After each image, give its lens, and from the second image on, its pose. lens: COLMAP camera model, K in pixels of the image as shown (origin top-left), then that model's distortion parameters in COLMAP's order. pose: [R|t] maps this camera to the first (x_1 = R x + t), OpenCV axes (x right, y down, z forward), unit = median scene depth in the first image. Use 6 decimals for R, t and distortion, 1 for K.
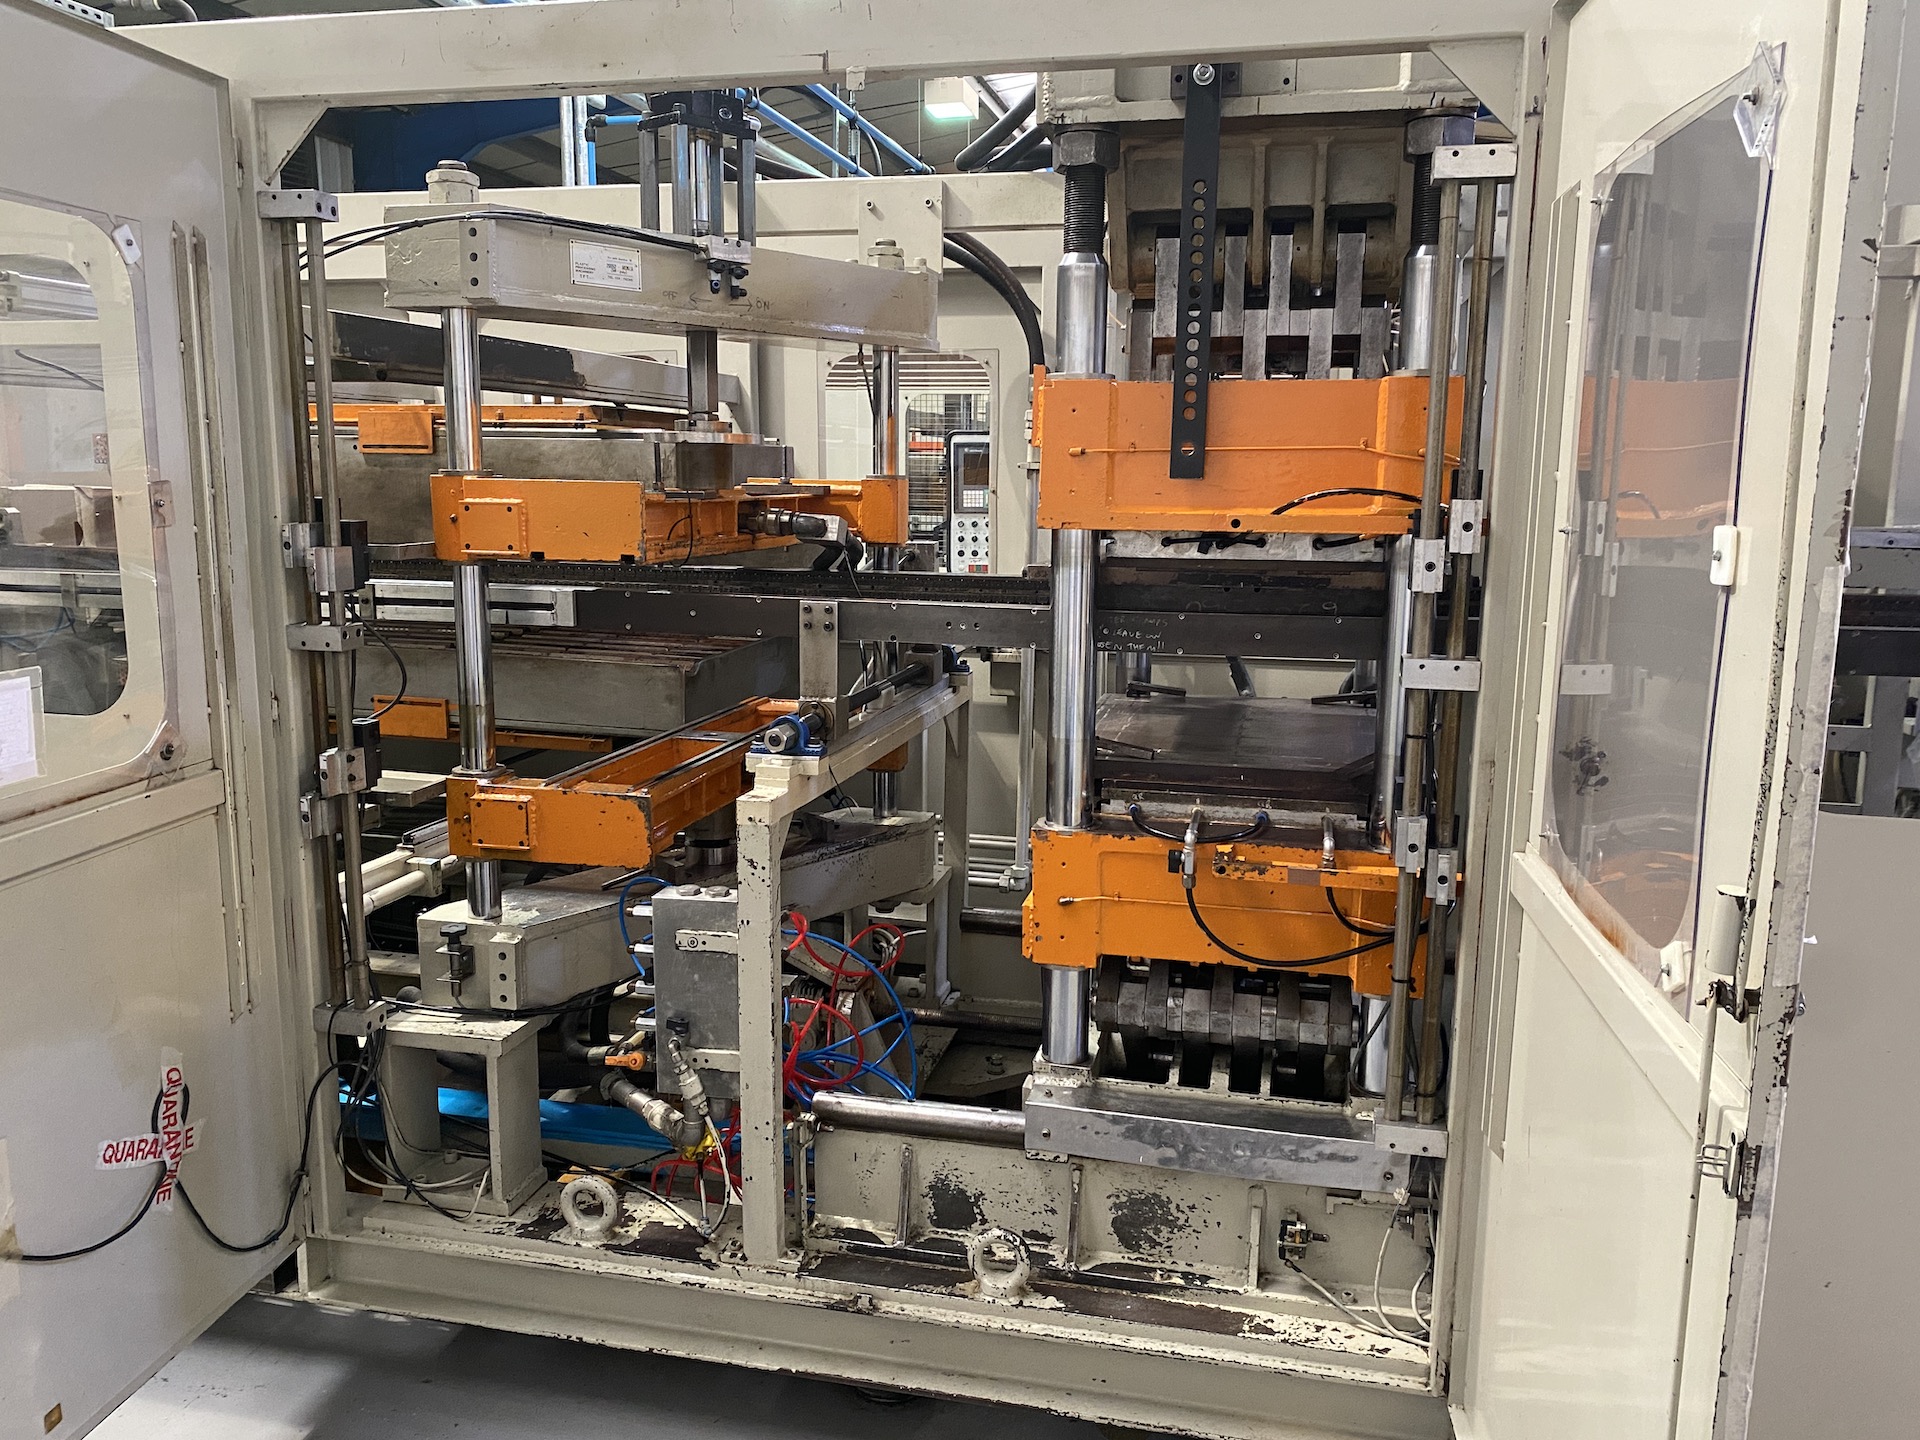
lens RADIAL K [[1469.9, 0, 954.8], [0, 1469.9, 722.8], [0, 0, 1]] dist [0.016090, 0.001882]
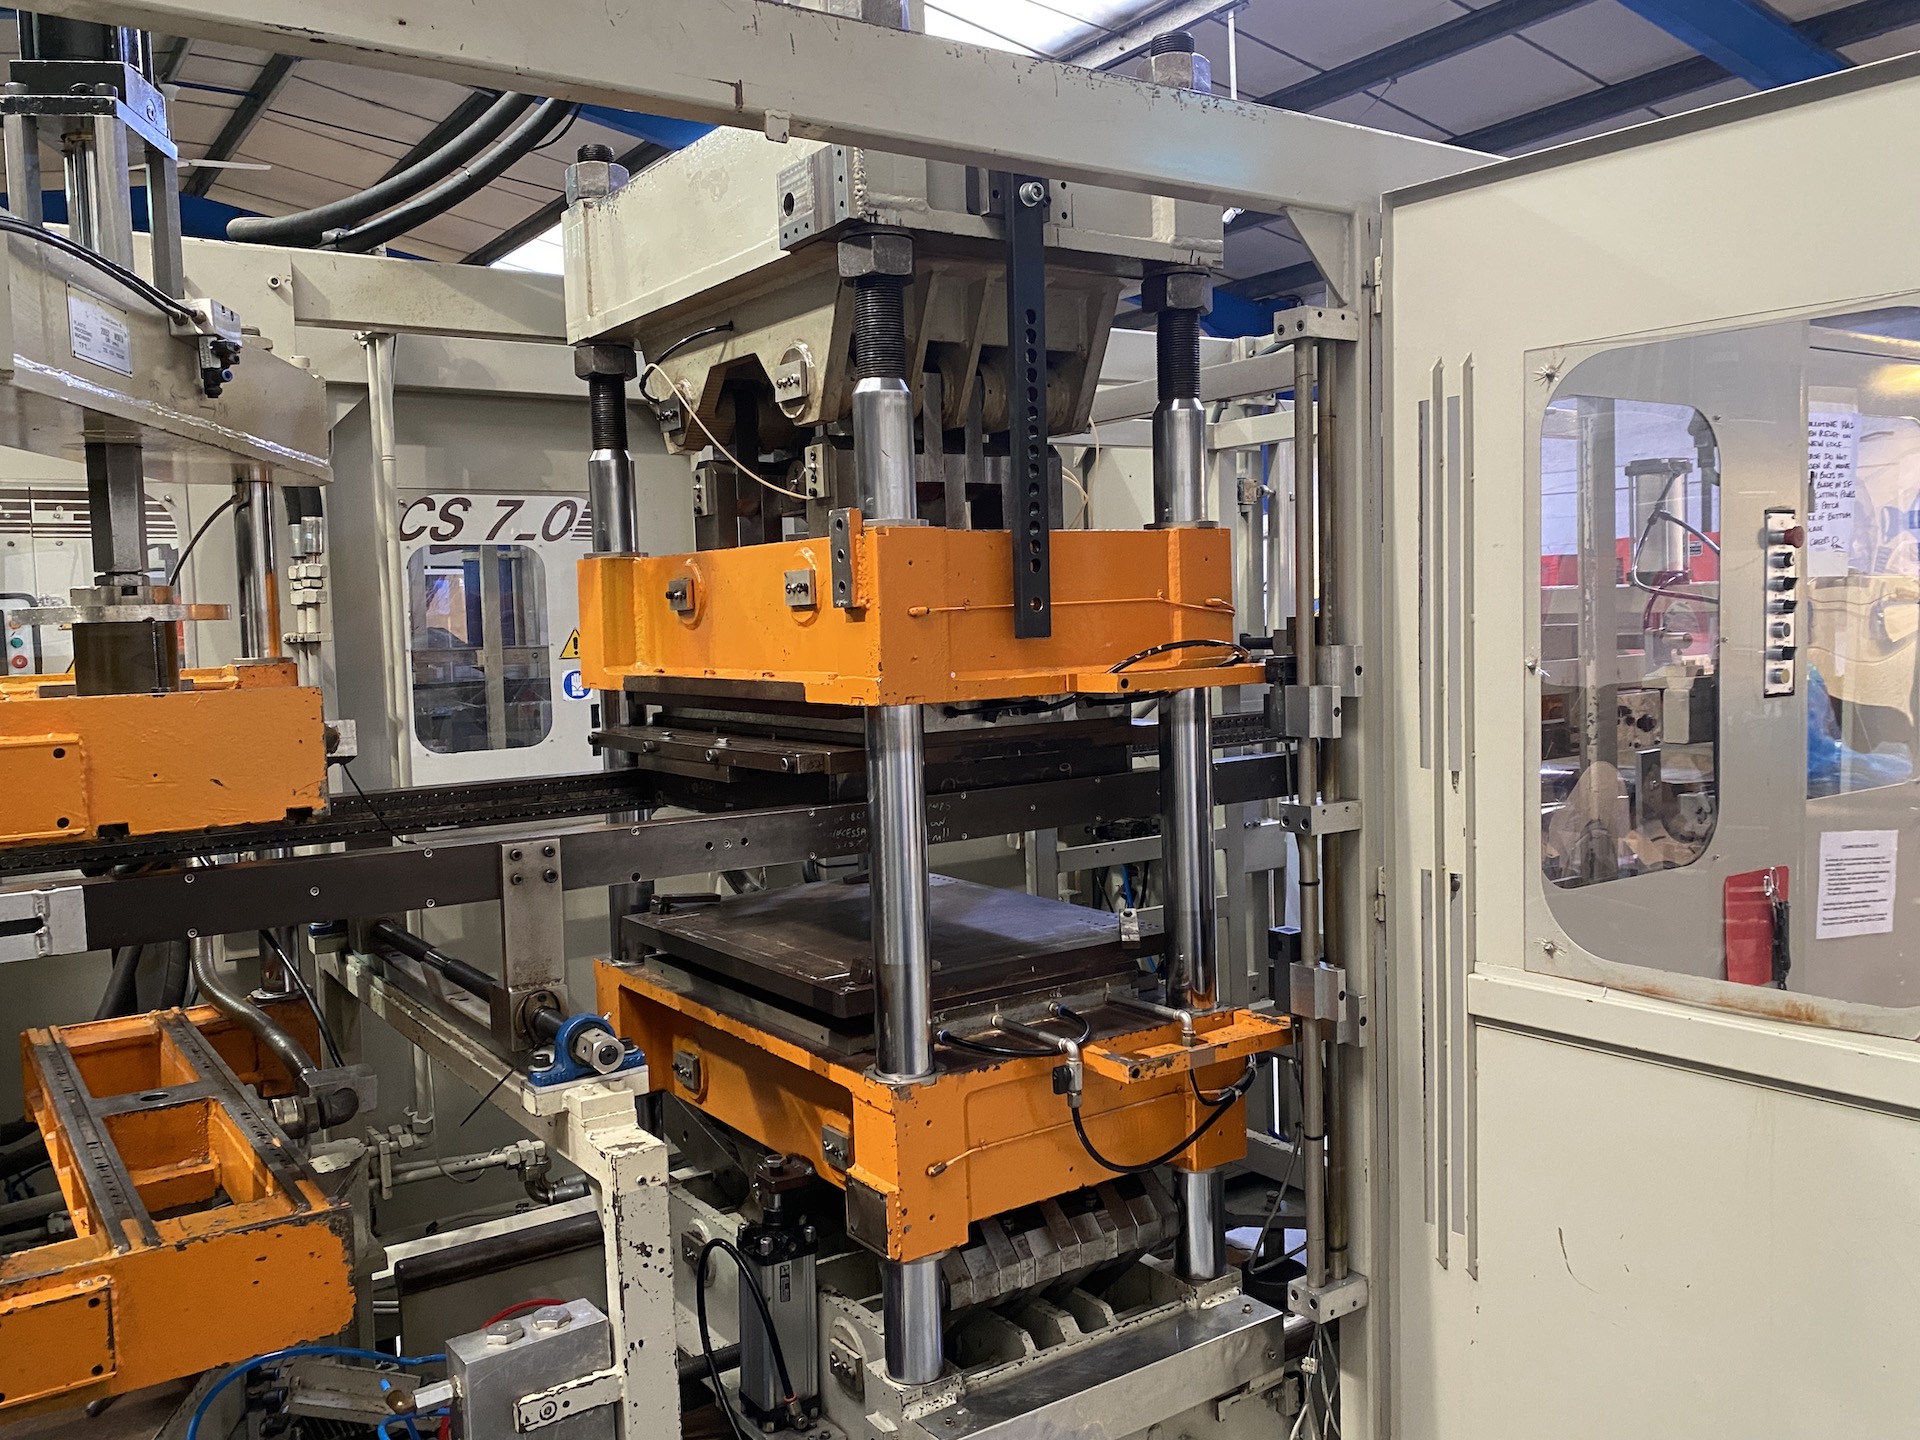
lens RADIAL K [[1553.0, 0, 960.6], [0, 1553.0, 715.3], [0, 0, 1]] dist [0.030351, -0.020580]
pose [[0.679038, -0.081937, 0.729517, -0.519572], [0.160688, 0.986242, -0.038799, -0.087091], [-0.716301, 0.143571, 0.682862, 0.384227]]
